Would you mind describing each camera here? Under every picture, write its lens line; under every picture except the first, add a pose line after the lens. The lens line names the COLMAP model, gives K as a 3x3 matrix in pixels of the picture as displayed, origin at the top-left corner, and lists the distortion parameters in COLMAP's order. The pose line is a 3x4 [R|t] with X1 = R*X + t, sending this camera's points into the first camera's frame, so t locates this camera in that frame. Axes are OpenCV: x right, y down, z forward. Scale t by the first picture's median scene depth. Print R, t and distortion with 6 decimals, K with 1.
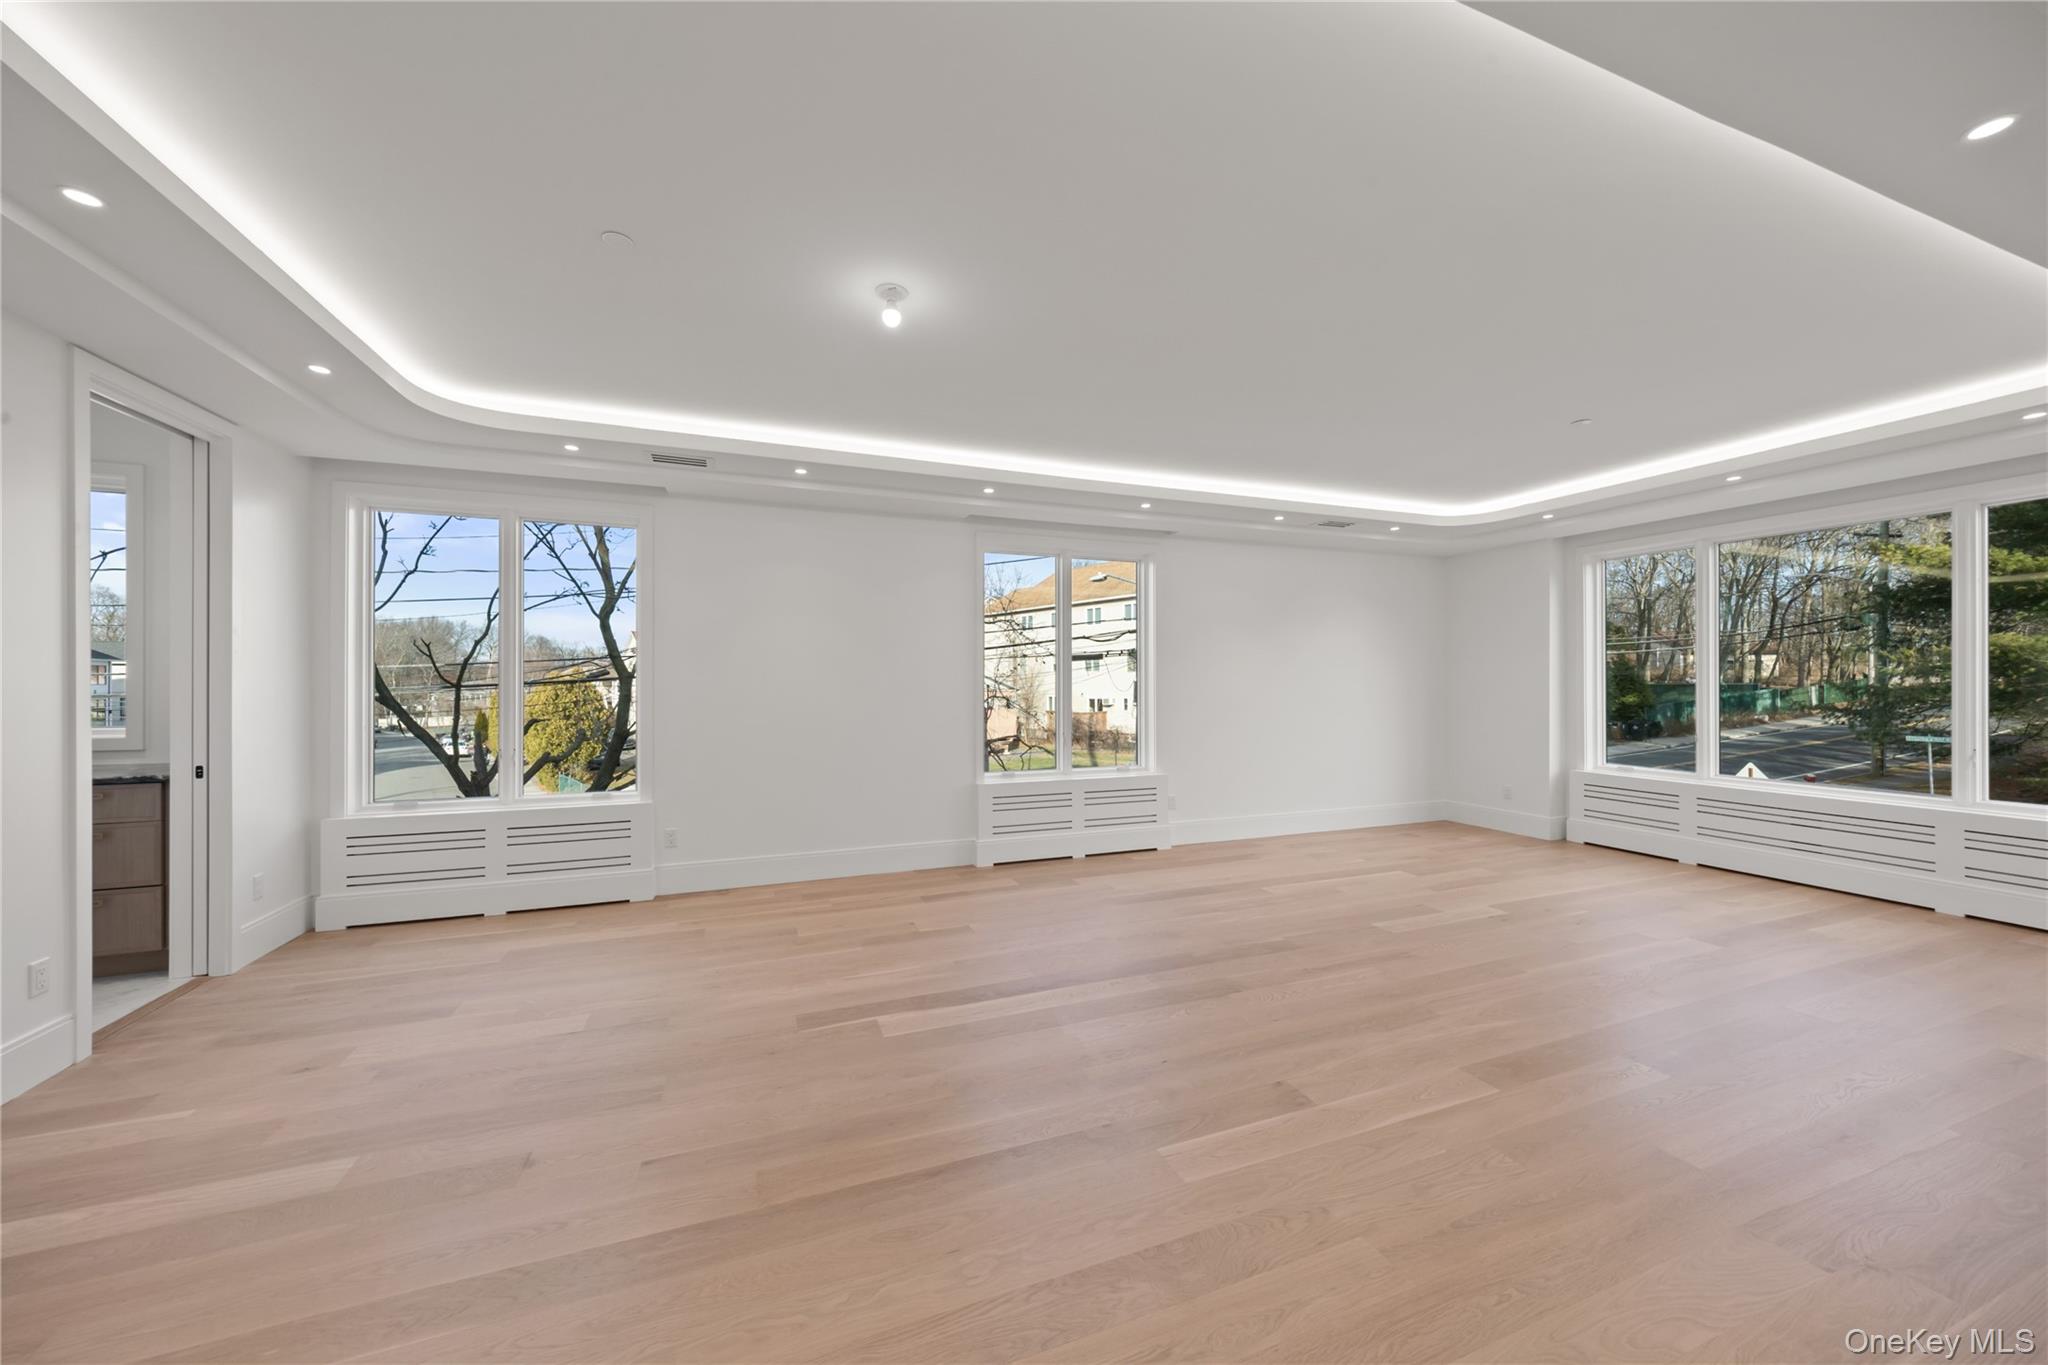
lens RADIAL K [[731.6, 0, 1024.0], [0, 731.6, 682.5], [0, 0, 1]] dist [-0.000956, -0.000080]
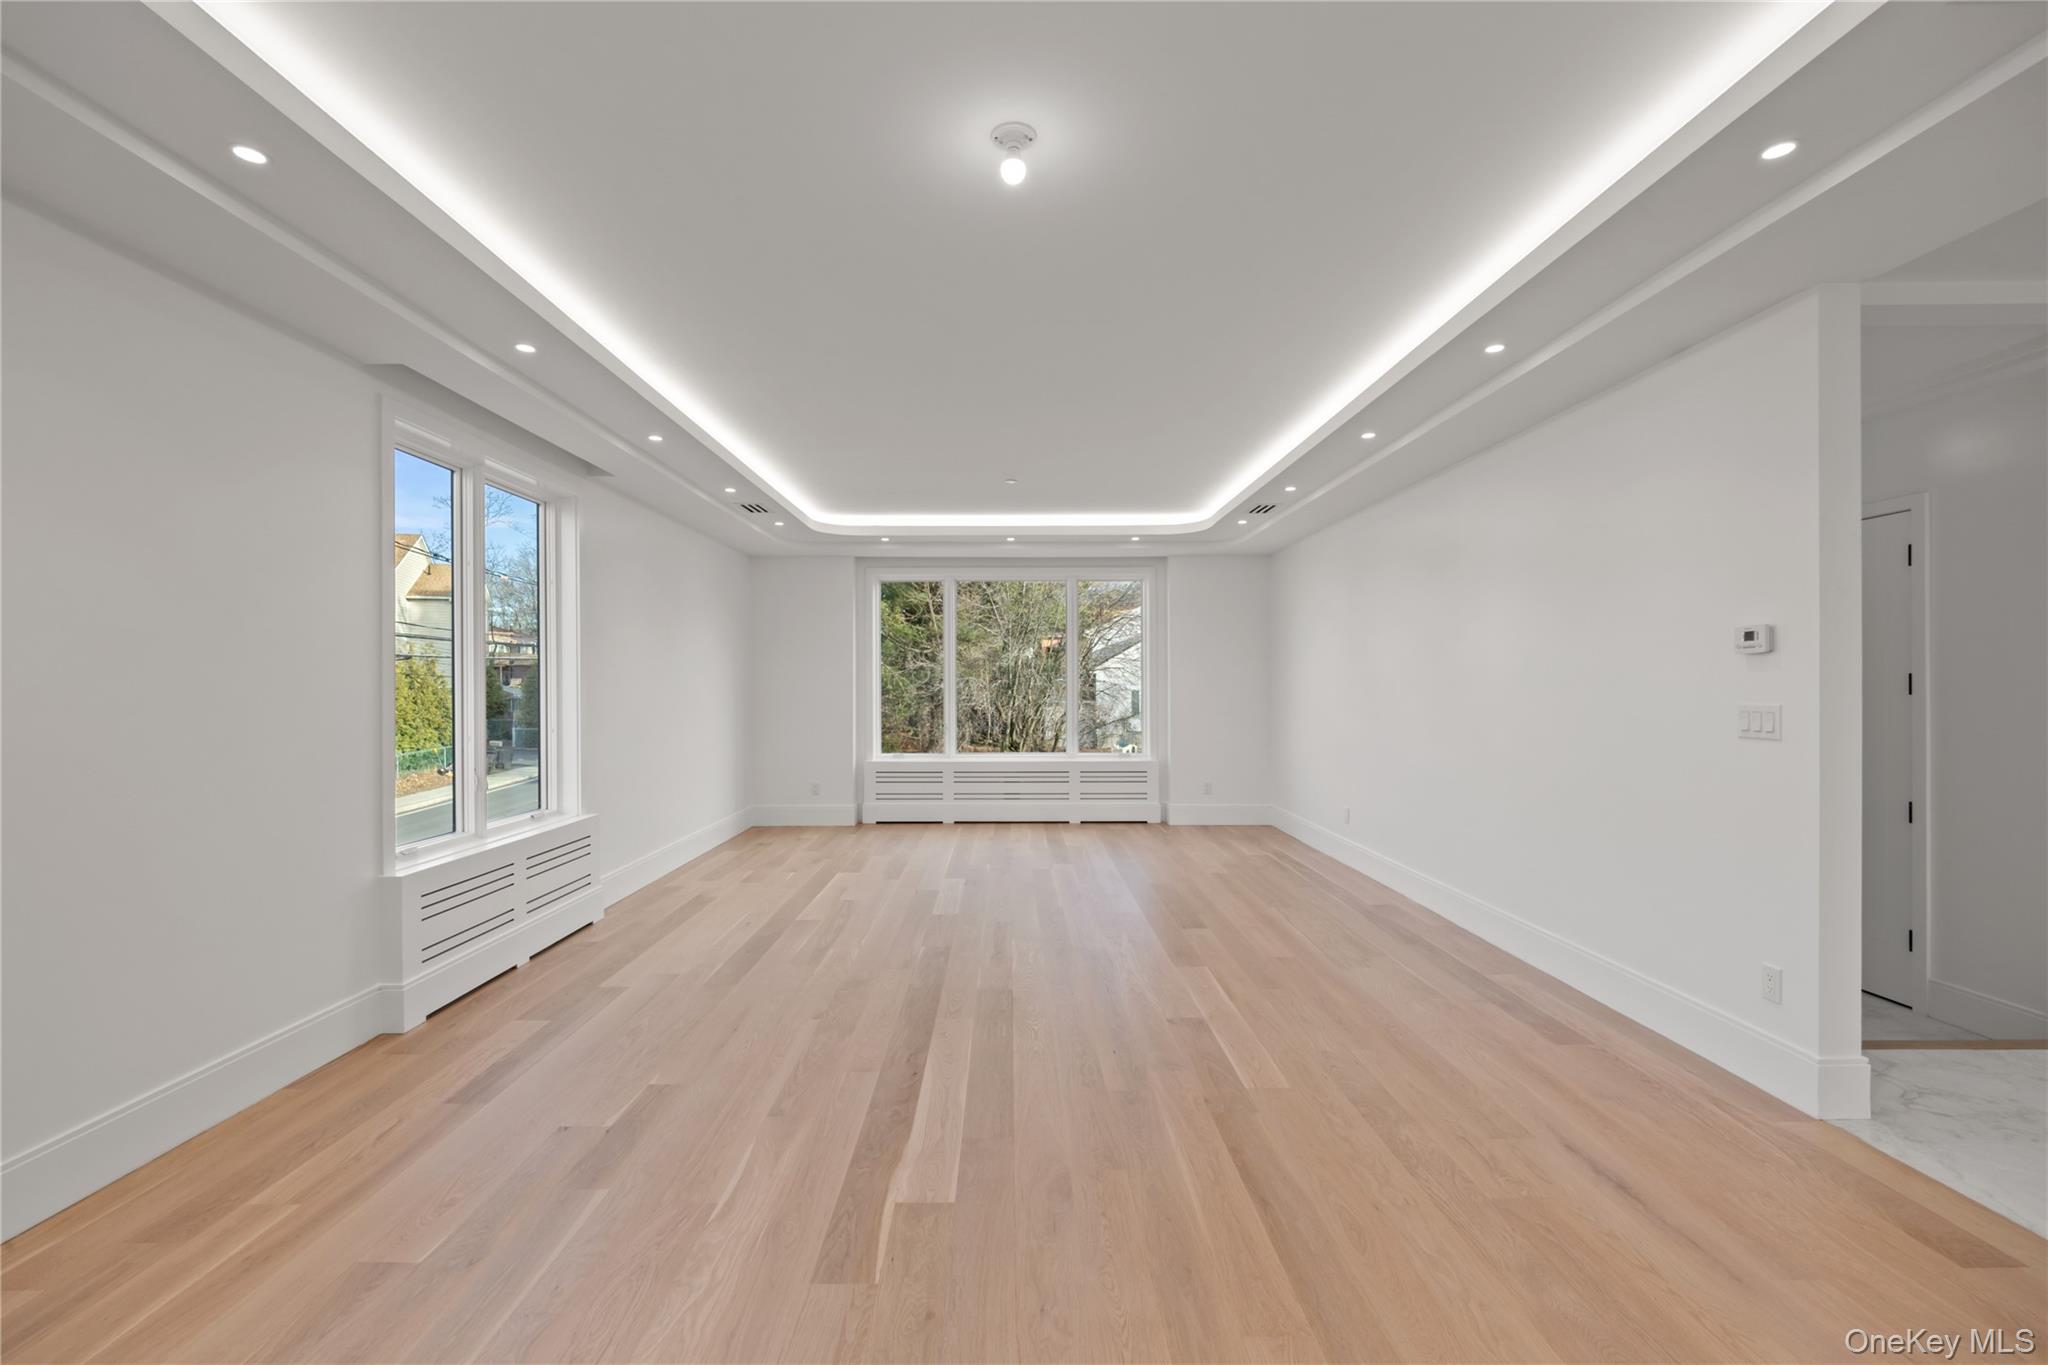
lens RADIAL K [[865.5, 0, 1024.0], [0, 865.5, 682.5], [0, 0, 1]] dist [-0.006979, -0.000267]
pose [[0.332100, 0.000958, 0.943244, -0.590690], [0.007164, 0.999968, -0.003538, 0.005243], [-0.943217, 0.007933, 0.332083, 0.429809]]
